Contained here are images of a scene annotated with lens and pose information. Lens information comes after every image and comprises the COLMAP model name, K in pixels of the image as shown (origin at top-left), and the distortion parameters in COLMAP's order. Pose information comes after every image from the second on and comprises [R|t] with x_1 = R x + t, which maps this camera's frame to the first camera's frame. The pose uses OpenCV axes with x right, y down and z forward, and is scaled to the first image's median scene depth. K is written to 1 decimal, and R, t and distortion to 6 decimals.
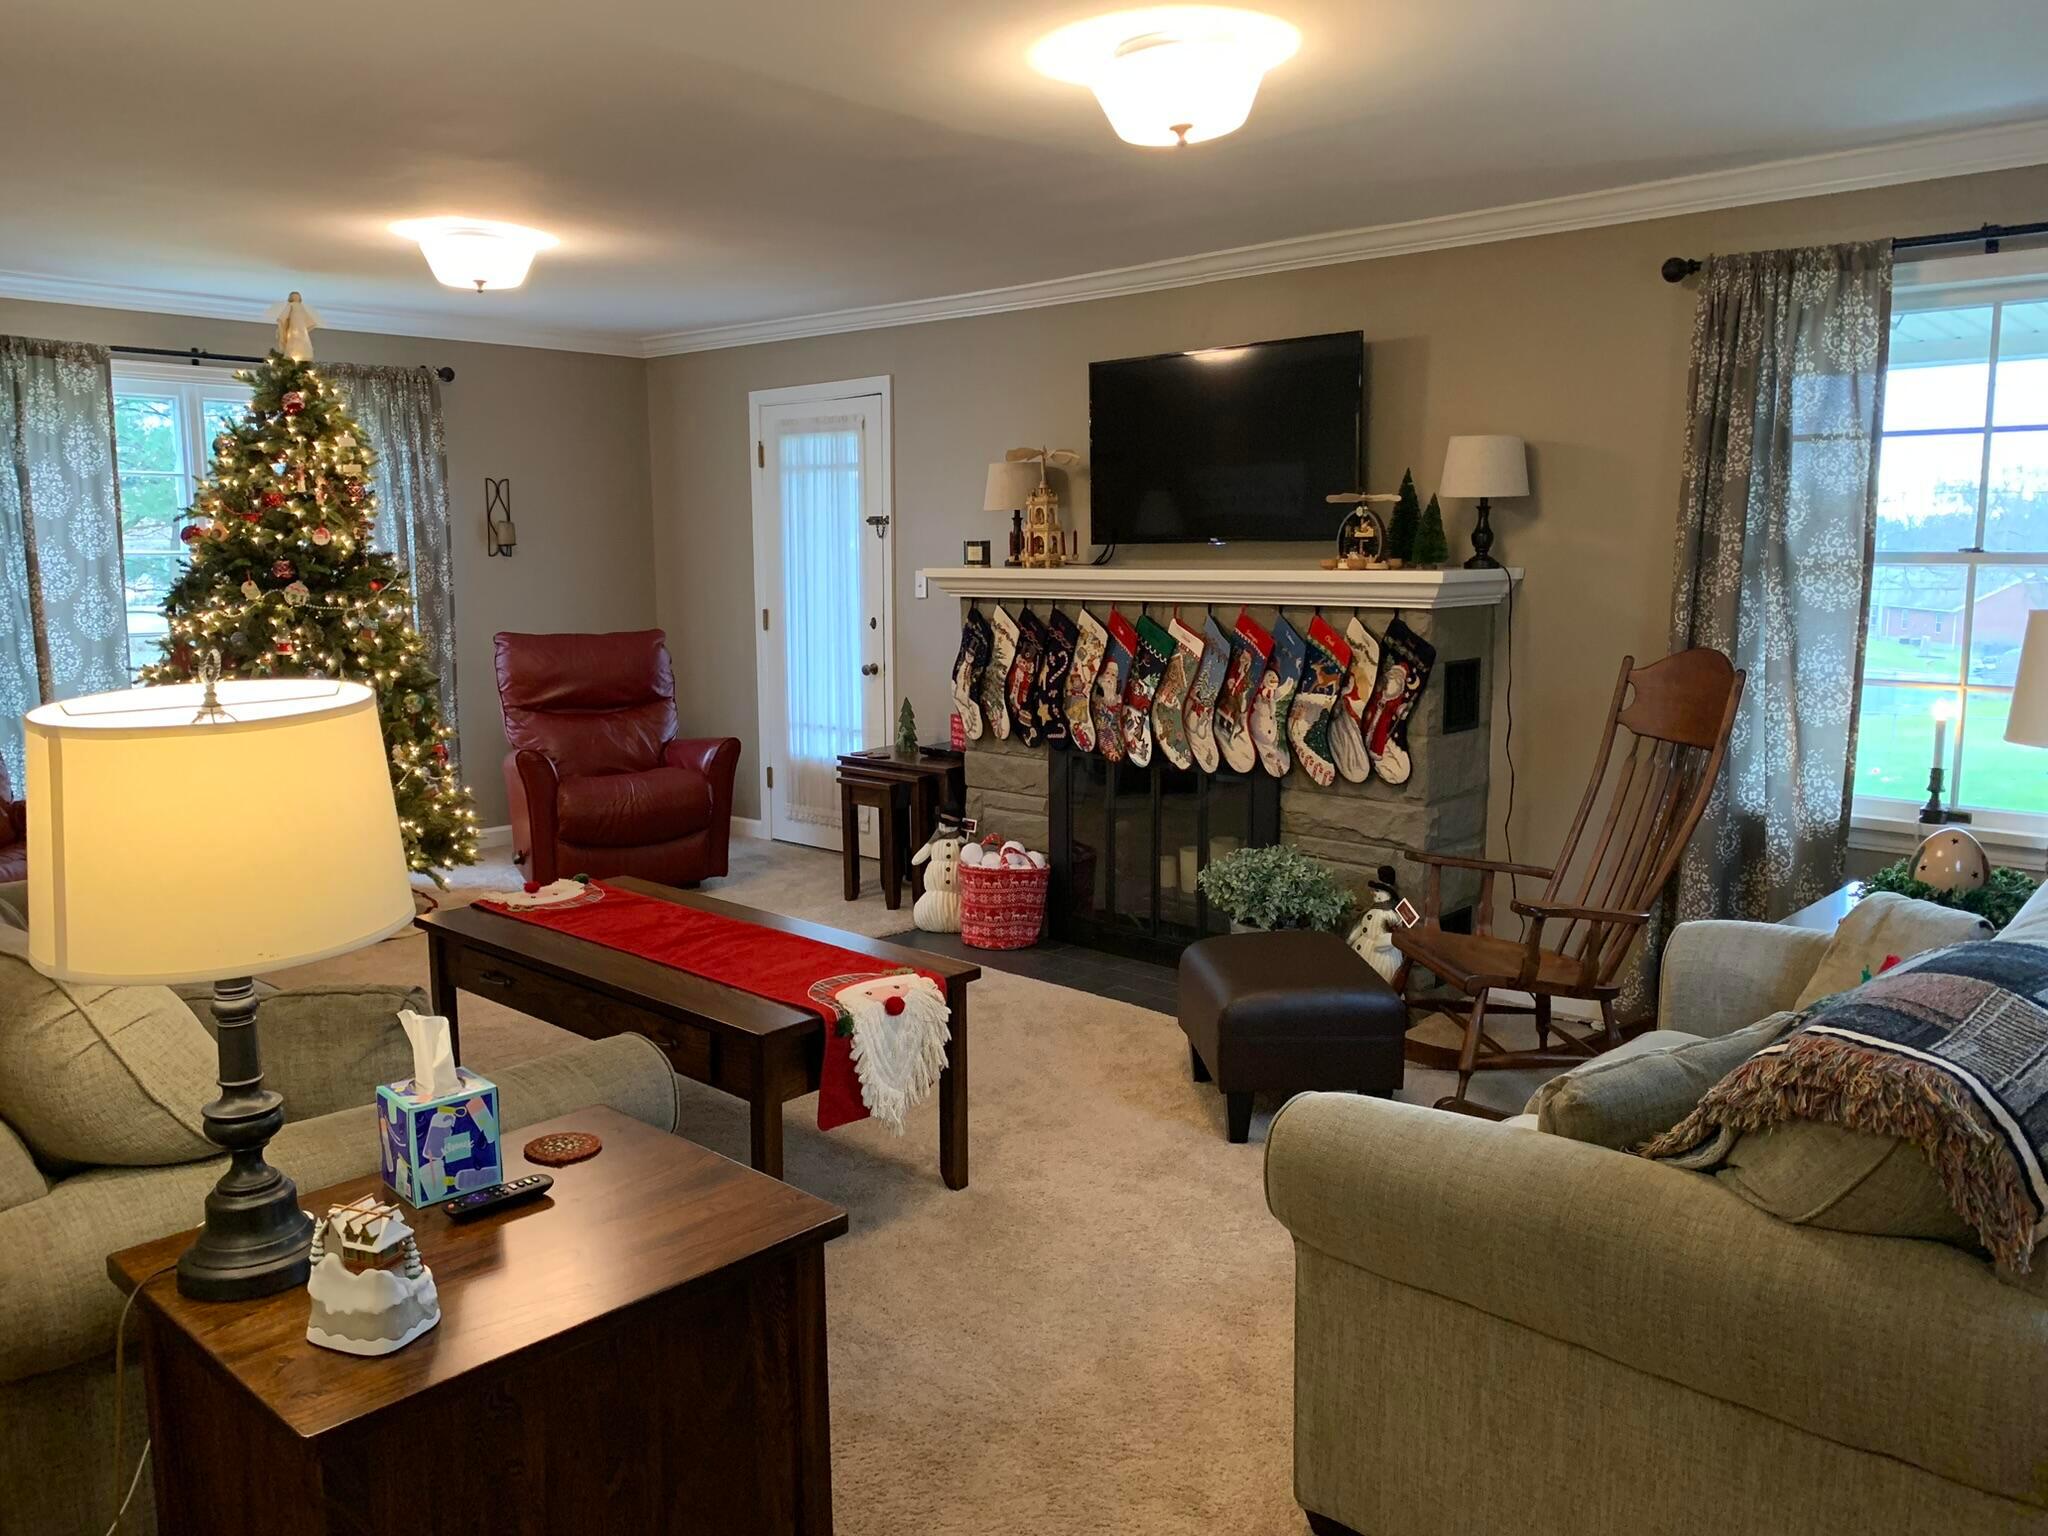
lens RADIAL K [[1555.7, 0, 1015.0], [0, 1555.7, 771.6], [0, 0, 1]] dist [0.008119, -0.012836]
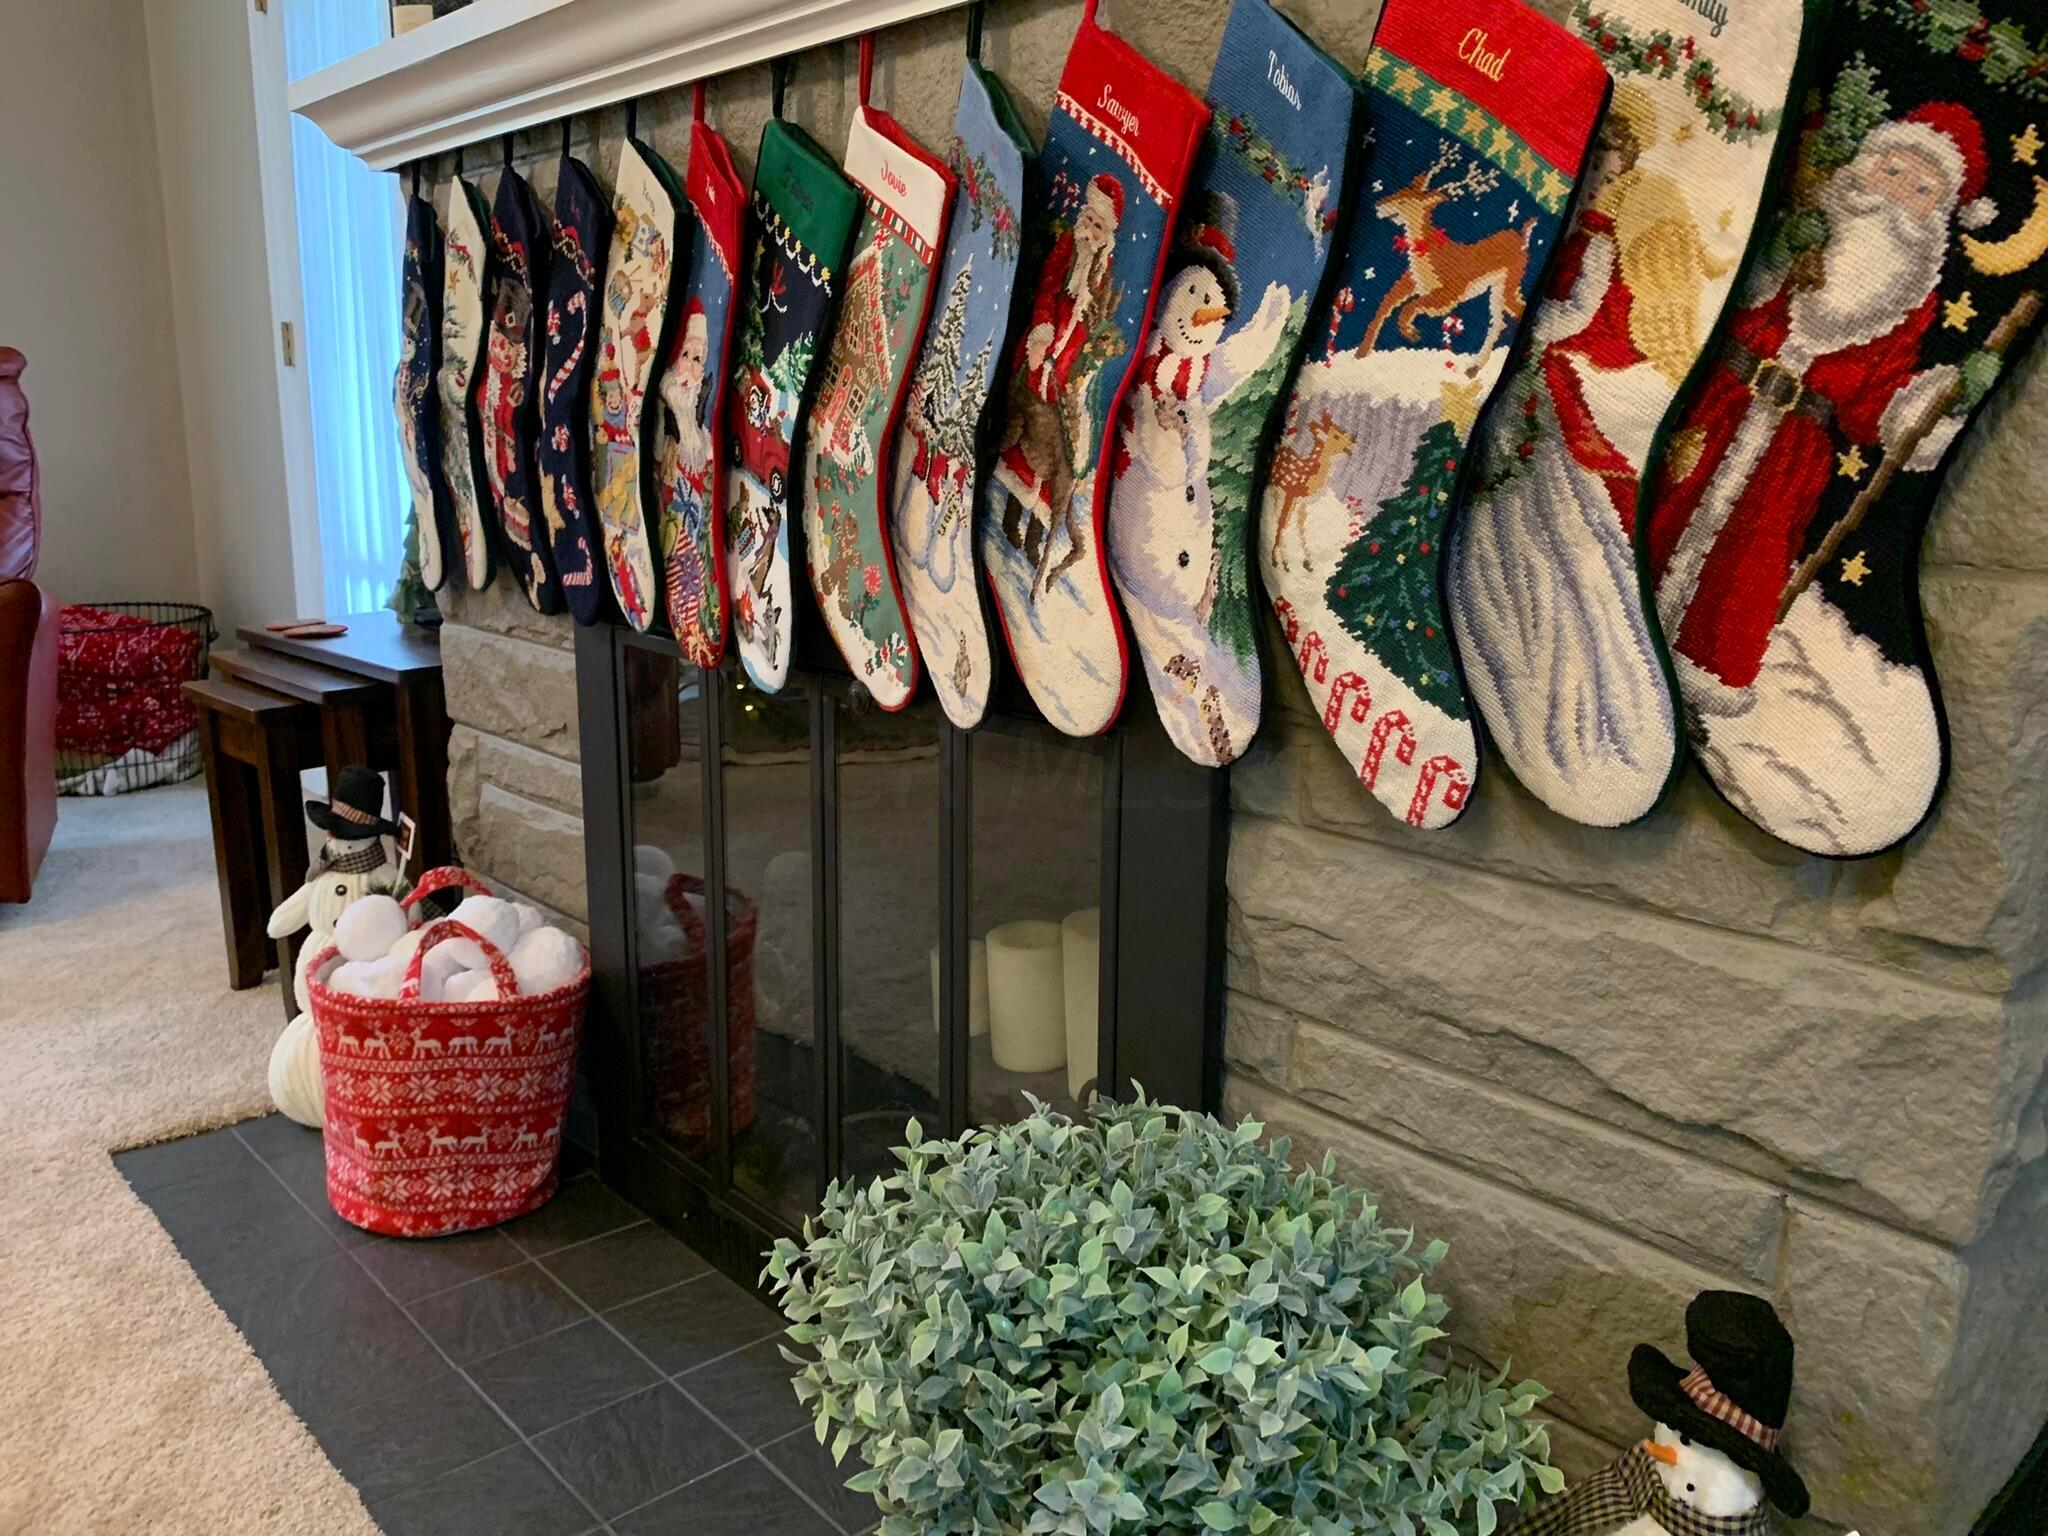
lens RADIAL K [[1555.7, 0, 1037.3], [0, 1555.7, 765.9], [0, 0, 1]] dist [0.008119, -0.012836]
pose [[0.996420, 0.036320, -0.076339, 0.160701], [-0.031326, 0.997352, 0.065632, -0.009996], [0.078520, -0.063005, 0.994920, 0.777700]]
